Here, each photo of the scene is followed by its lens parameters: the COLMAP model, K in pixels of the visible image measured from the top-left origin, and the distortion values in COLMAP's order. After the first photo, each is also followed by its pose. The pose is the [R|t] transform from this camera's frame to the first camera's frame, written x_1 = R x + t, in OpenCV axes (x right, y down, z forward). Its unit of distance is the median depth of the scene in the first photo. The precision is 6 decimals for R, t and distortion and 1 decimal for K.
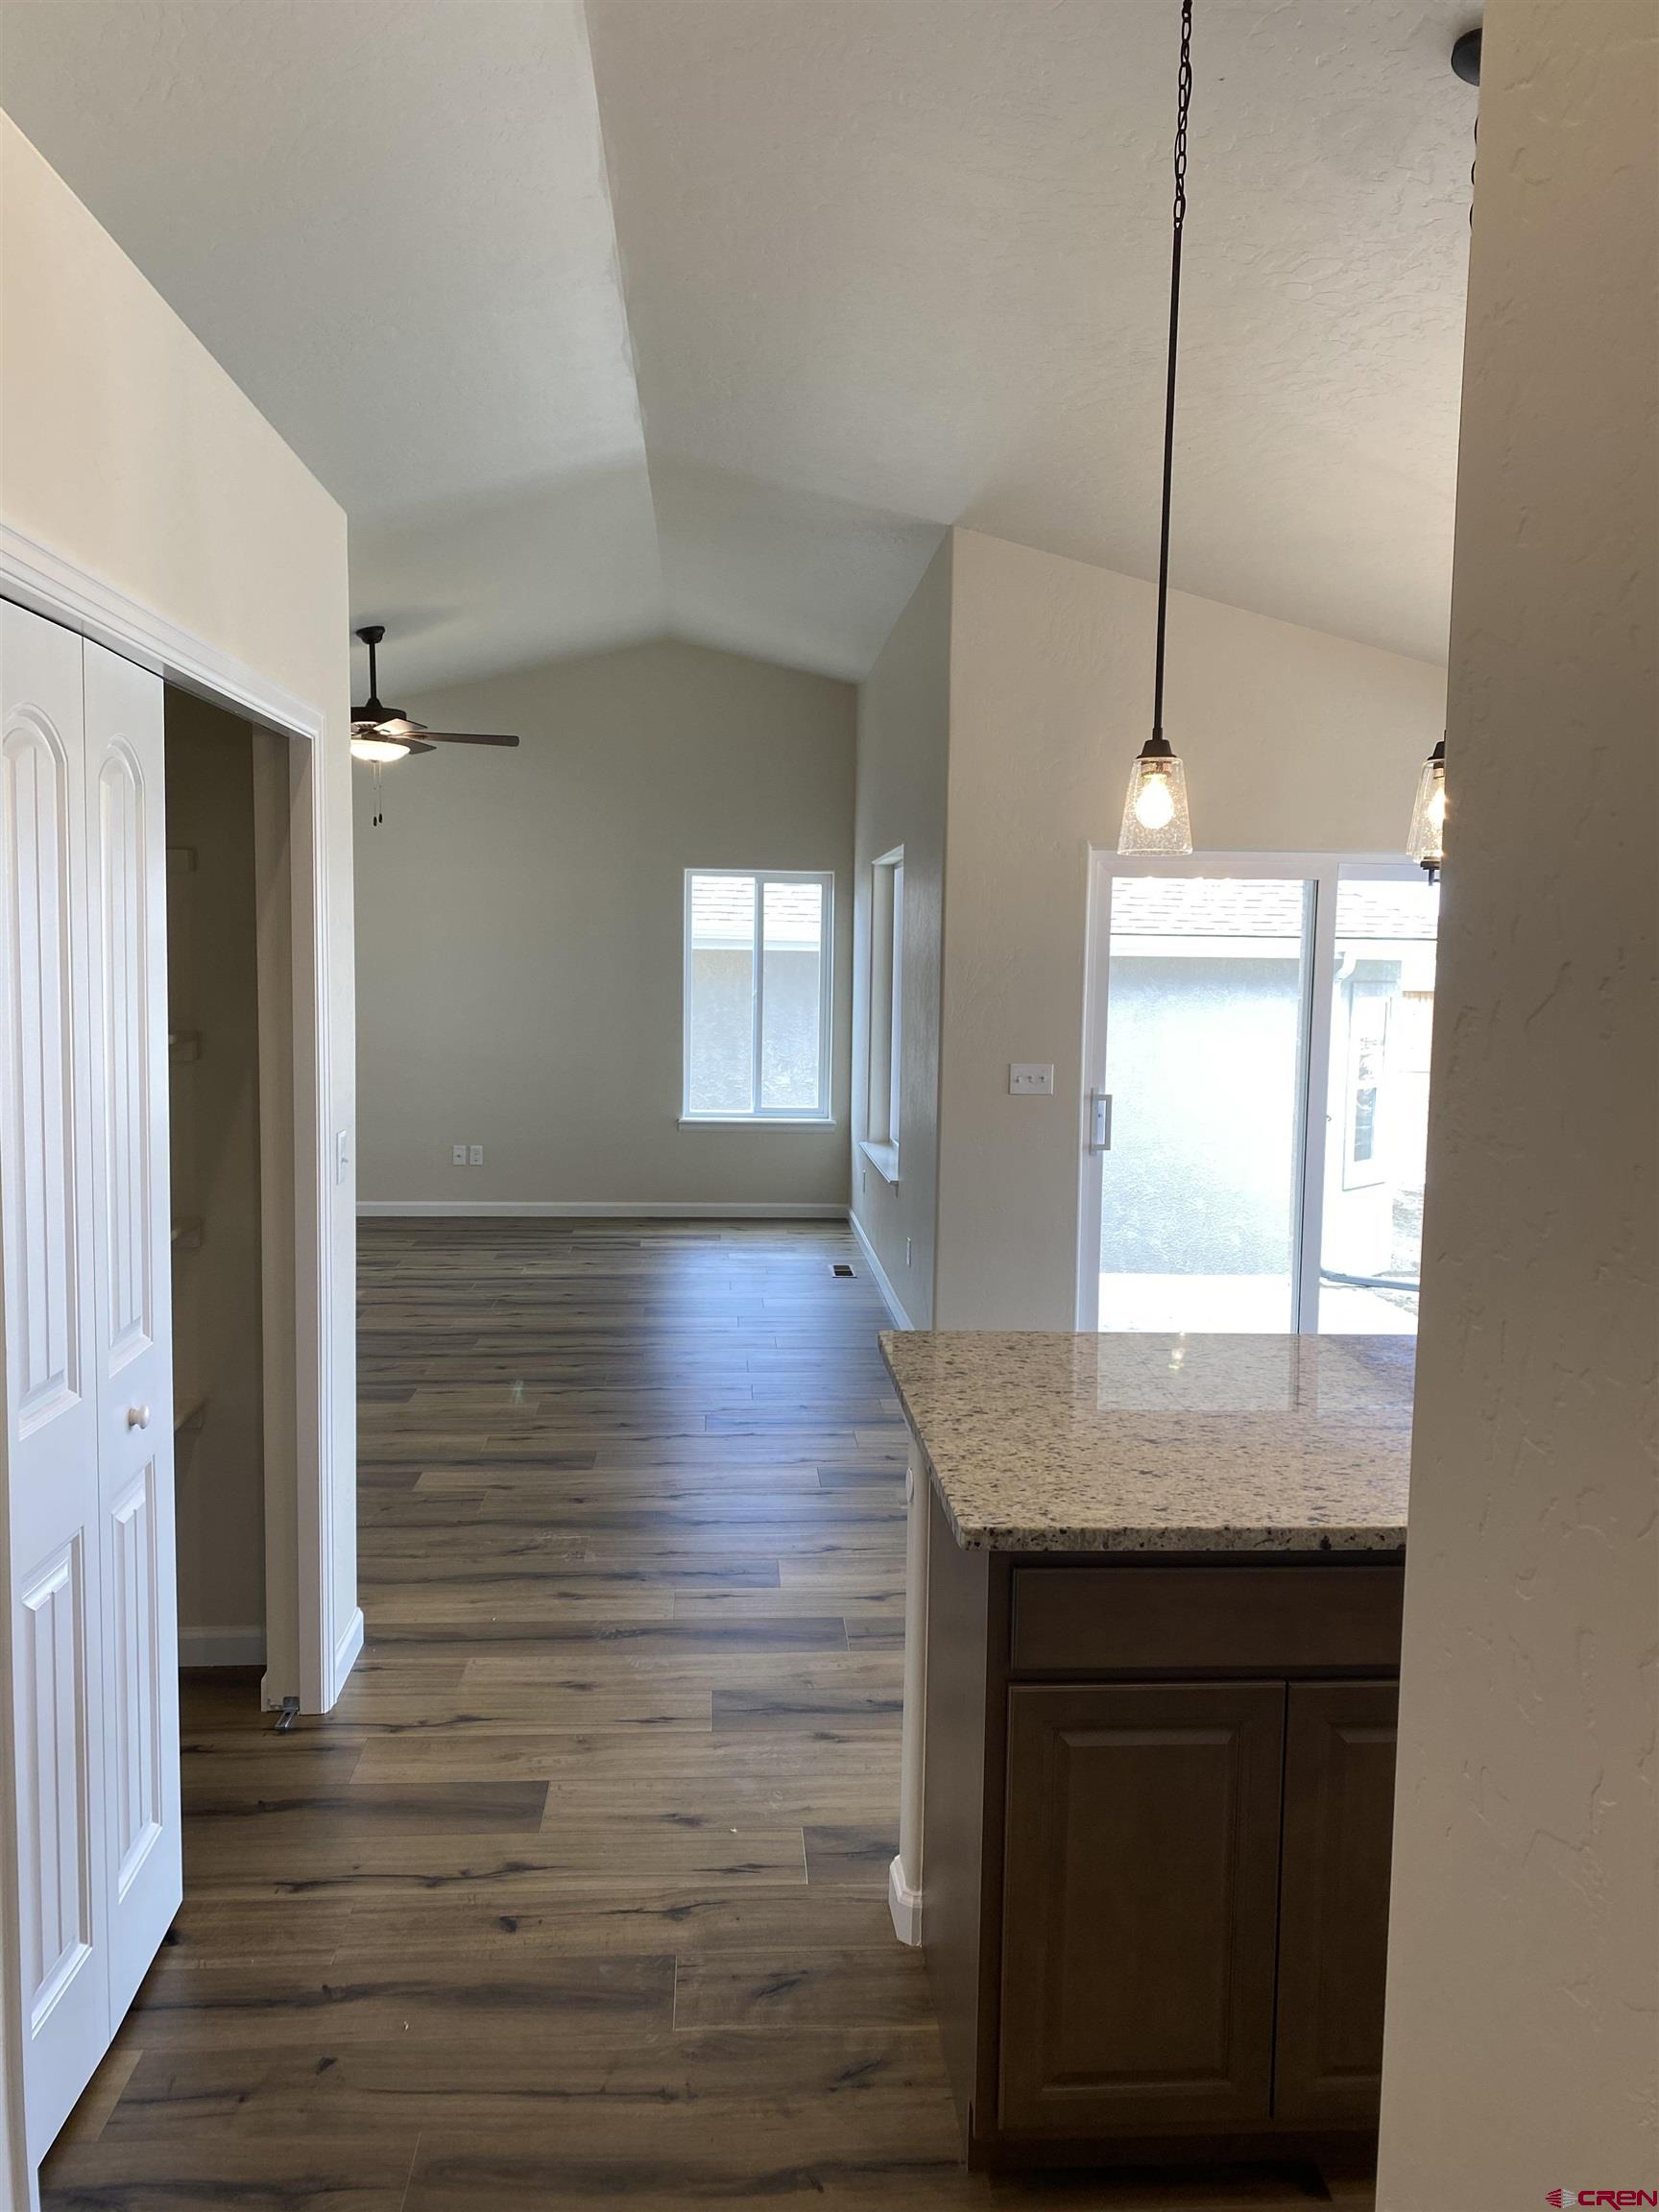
lens RADIAL K [[1670.4, 0, 848.2], [0, 1670.4, 1104.0], [0, 0, 1]] dist [-0.001921, -0.002052]
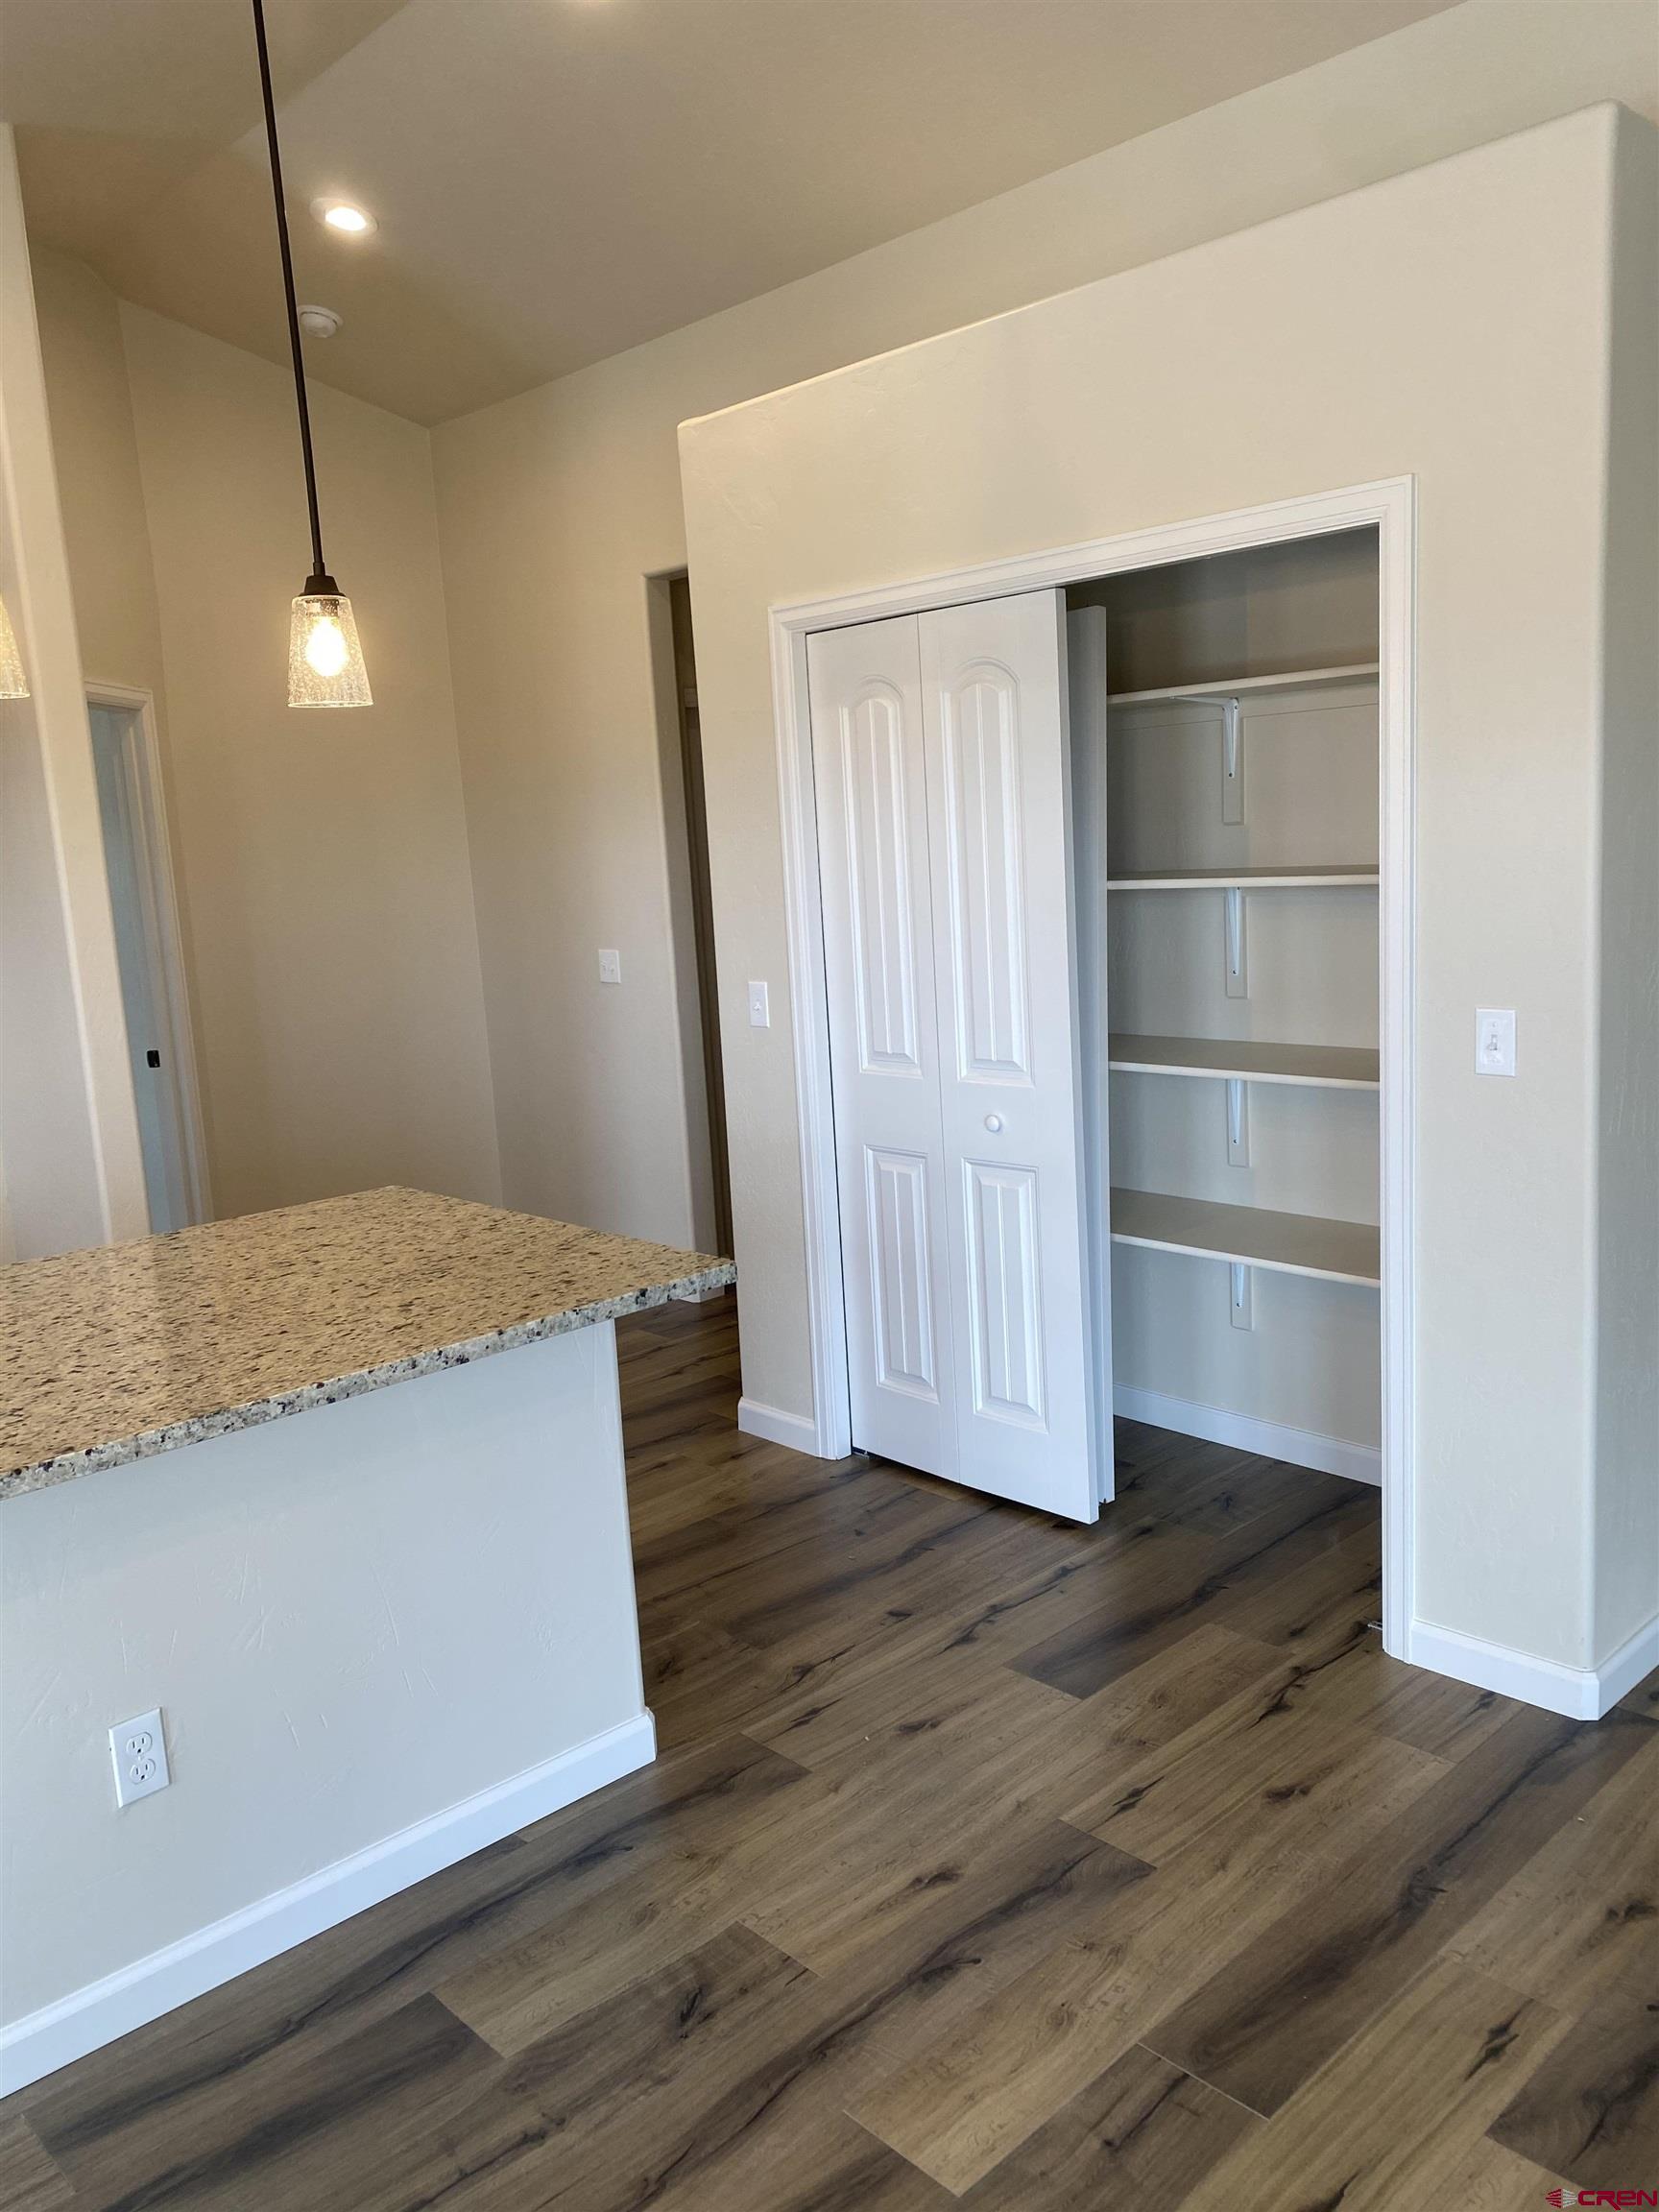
lens RADIAL K [[1670.4, 0, 845.3], [0, 1670.4, 1106.6], [0, 0, 1]] dist [-0.001921, -0.002052]
pose [[-0.769127, 0.130563, -0.625617, 0.453231], [-0.021750, 0.972995, 0.229798, -0.122030], [0.638726, 0.190351, -0.745517, 1.525847]]
